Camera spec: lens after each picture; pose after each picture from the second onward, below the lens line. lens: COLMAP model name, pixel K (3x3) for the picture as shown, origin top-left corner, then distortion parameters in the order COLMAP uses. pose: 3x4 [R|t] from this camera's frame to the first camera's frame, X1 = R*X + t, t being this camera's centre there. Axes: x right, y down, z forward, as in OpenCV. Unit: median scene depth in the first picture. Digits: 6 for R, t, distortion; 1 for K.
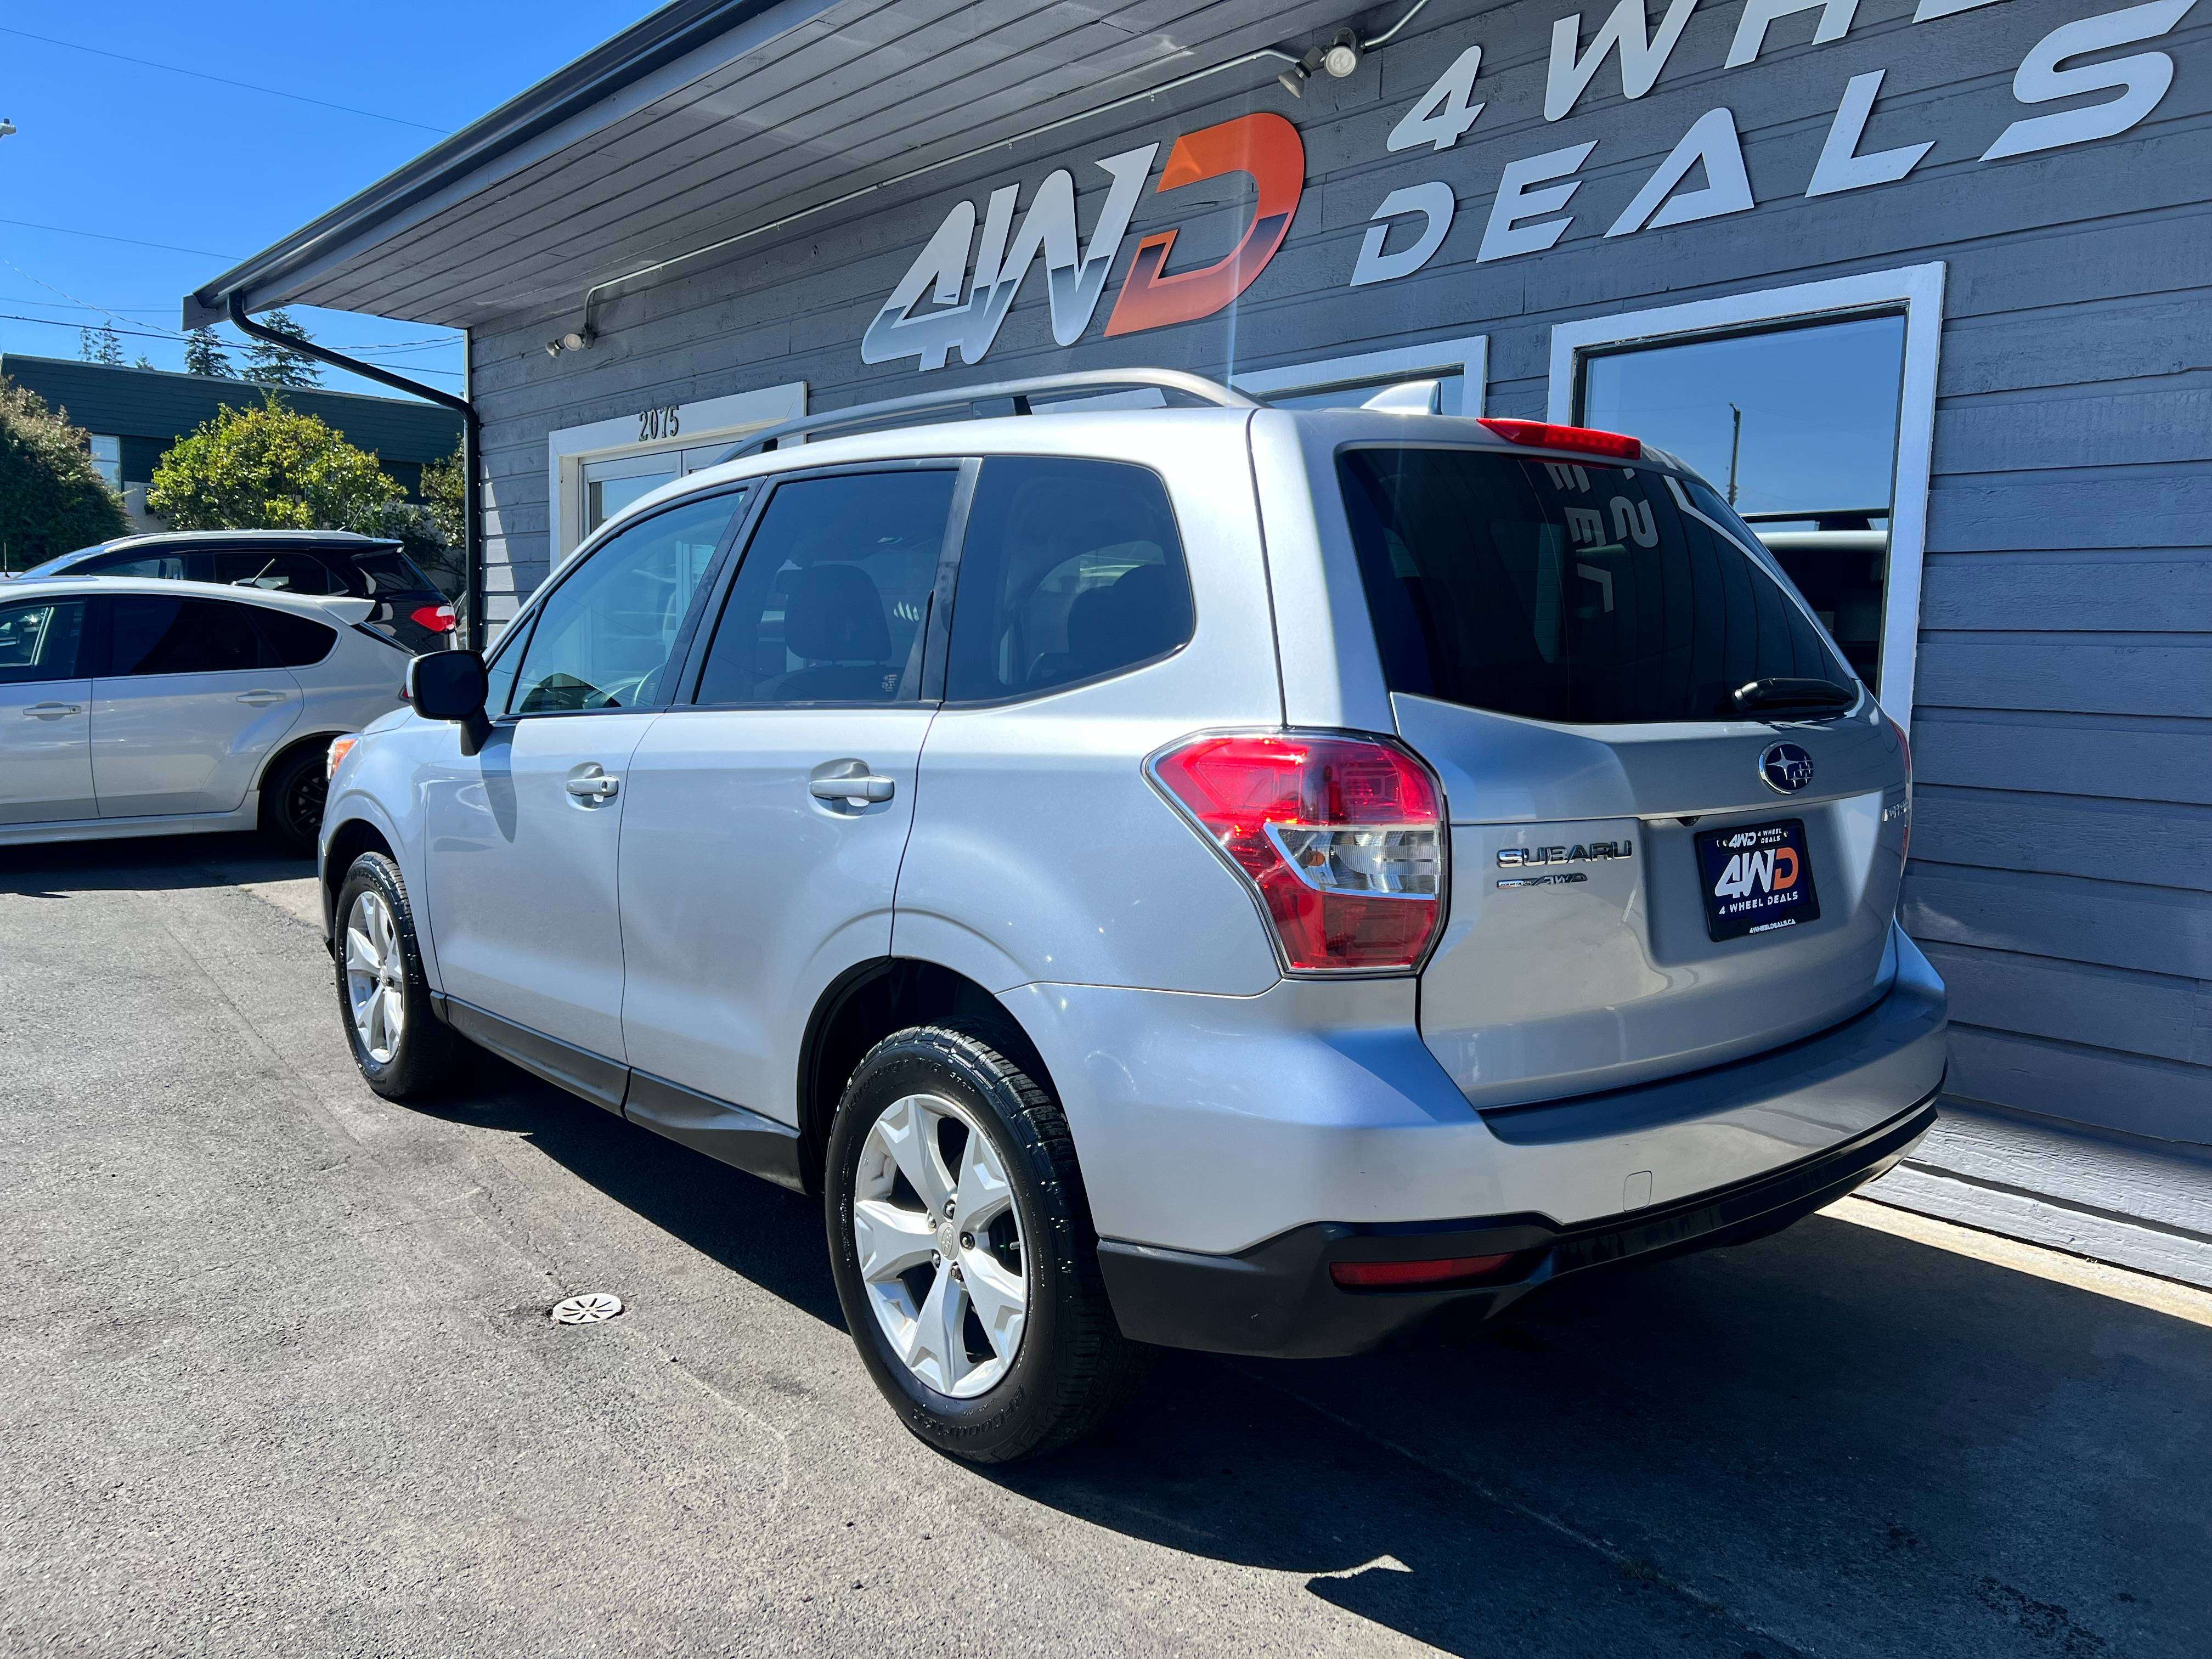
lens RADIAL K [[1699.8, 0, 1077.8], [0, 1699.8, 808.1], [0, 0, 1]] dist [0.054222, -0.055055]
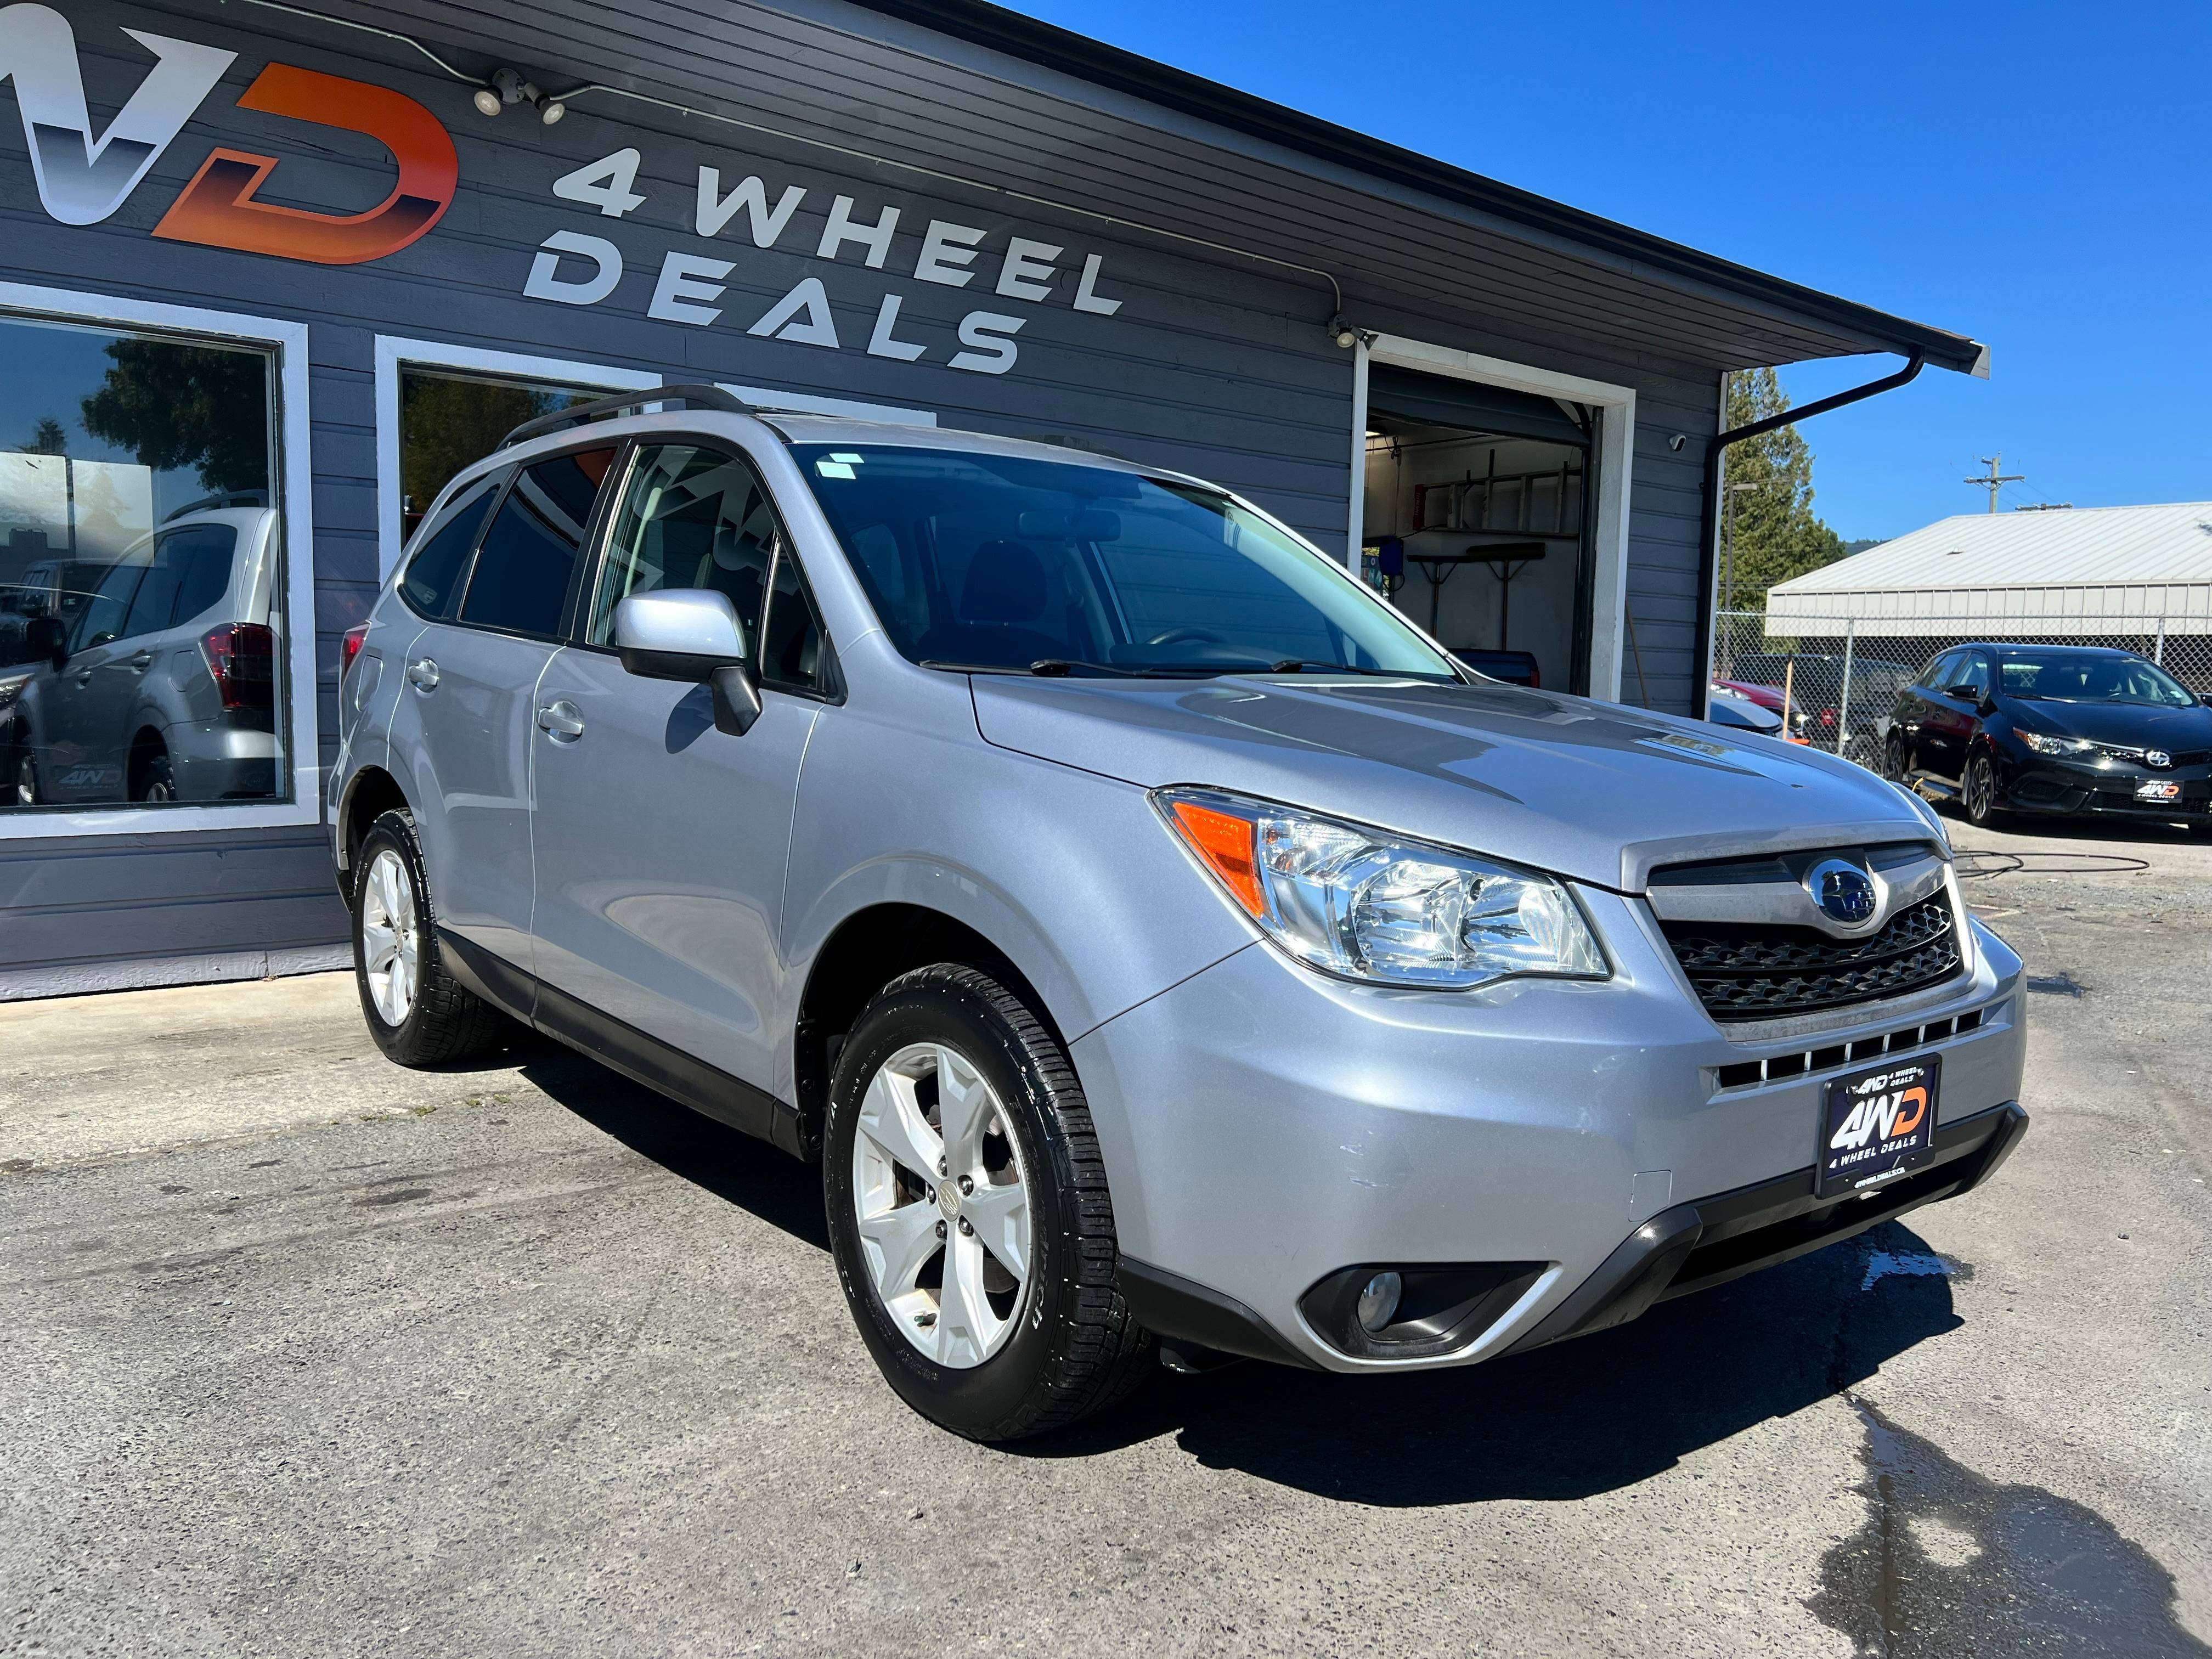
lens RADIAL K [[1699.8, 0, 1105.4], [0, 1699.8, 824.7], [0, 0, 1]] dist [0.054222, -0.055055]
pose [[-0.014595, -0.119937, 0.992674, -1.164239], [0.067663, 0.990386, 0.120656, -0.065580], [-0.997601, 0.068928, -0.006339, 0.694915]]
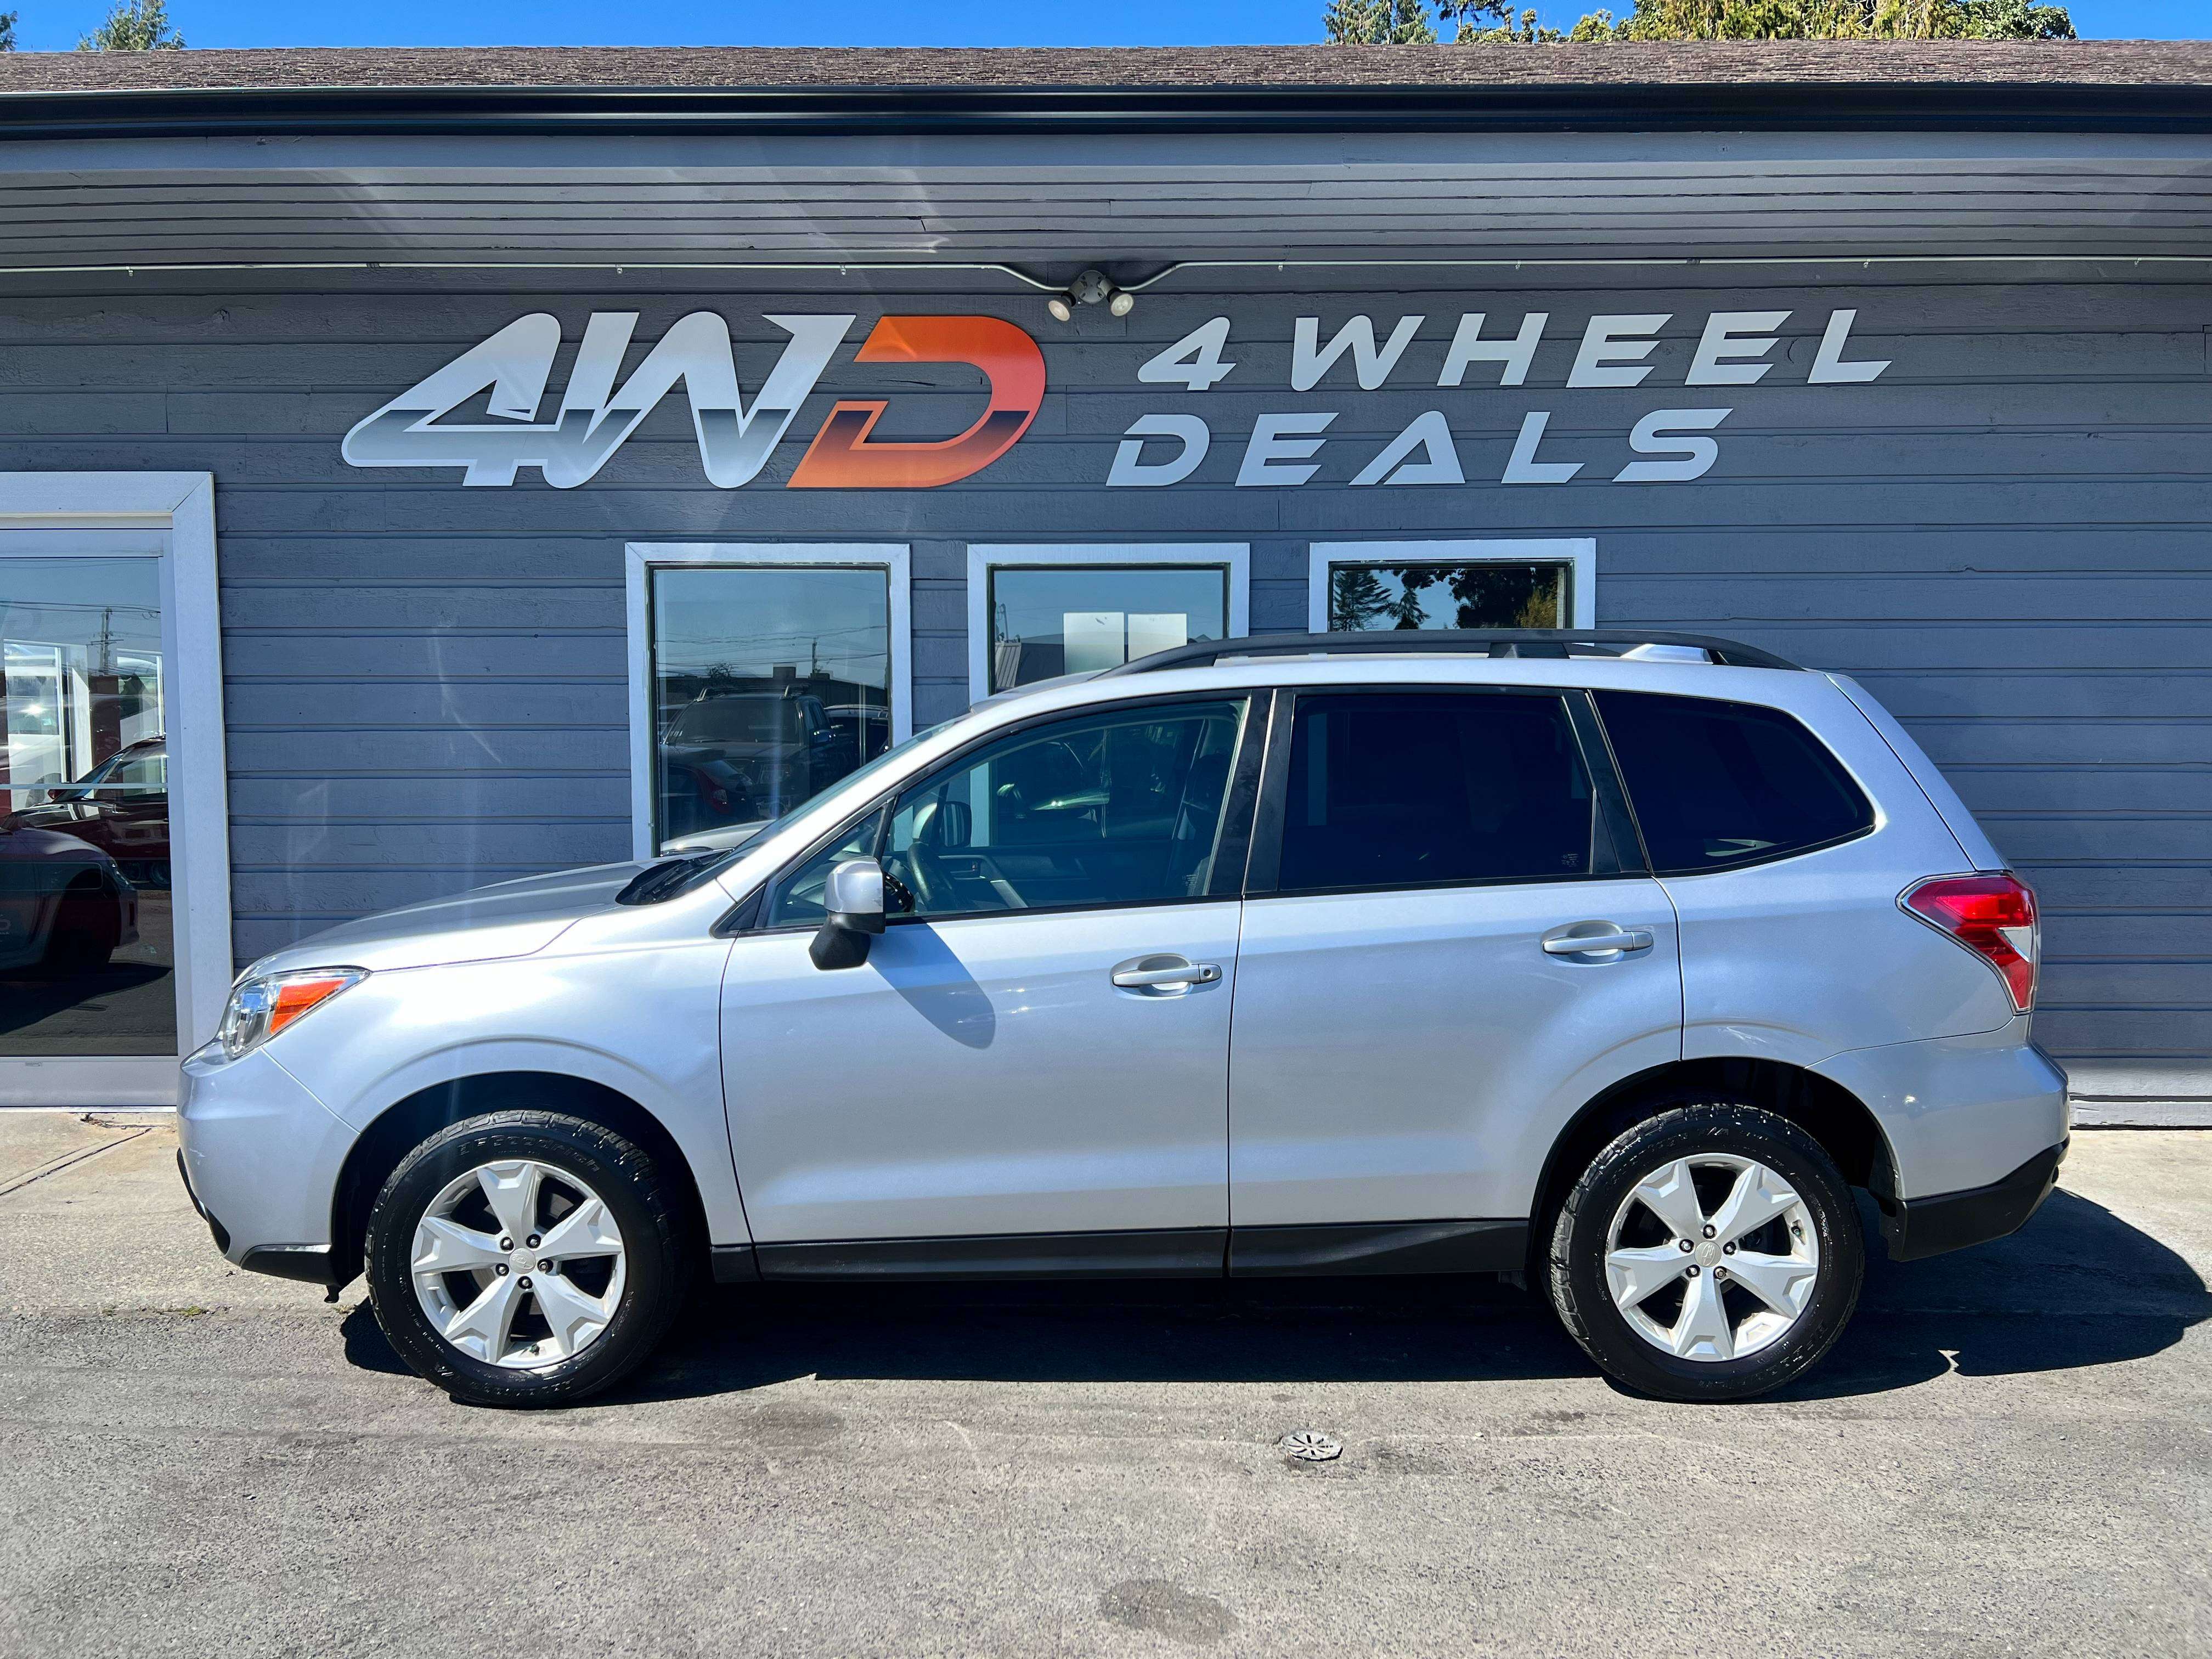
lens RADIAL K [[1699.8, 0, 1110.1], [0, 1699.8, 833.8], [0, 0, 1]] dist [0.054222, -0.055055]
pose [[0.643282, -0.078274, 0.761618, -0.843647], [0.090795, 0.995540, 0.025628, -0.100581], [-0.760227, 0.052665, 0.647520, 0.259644]]
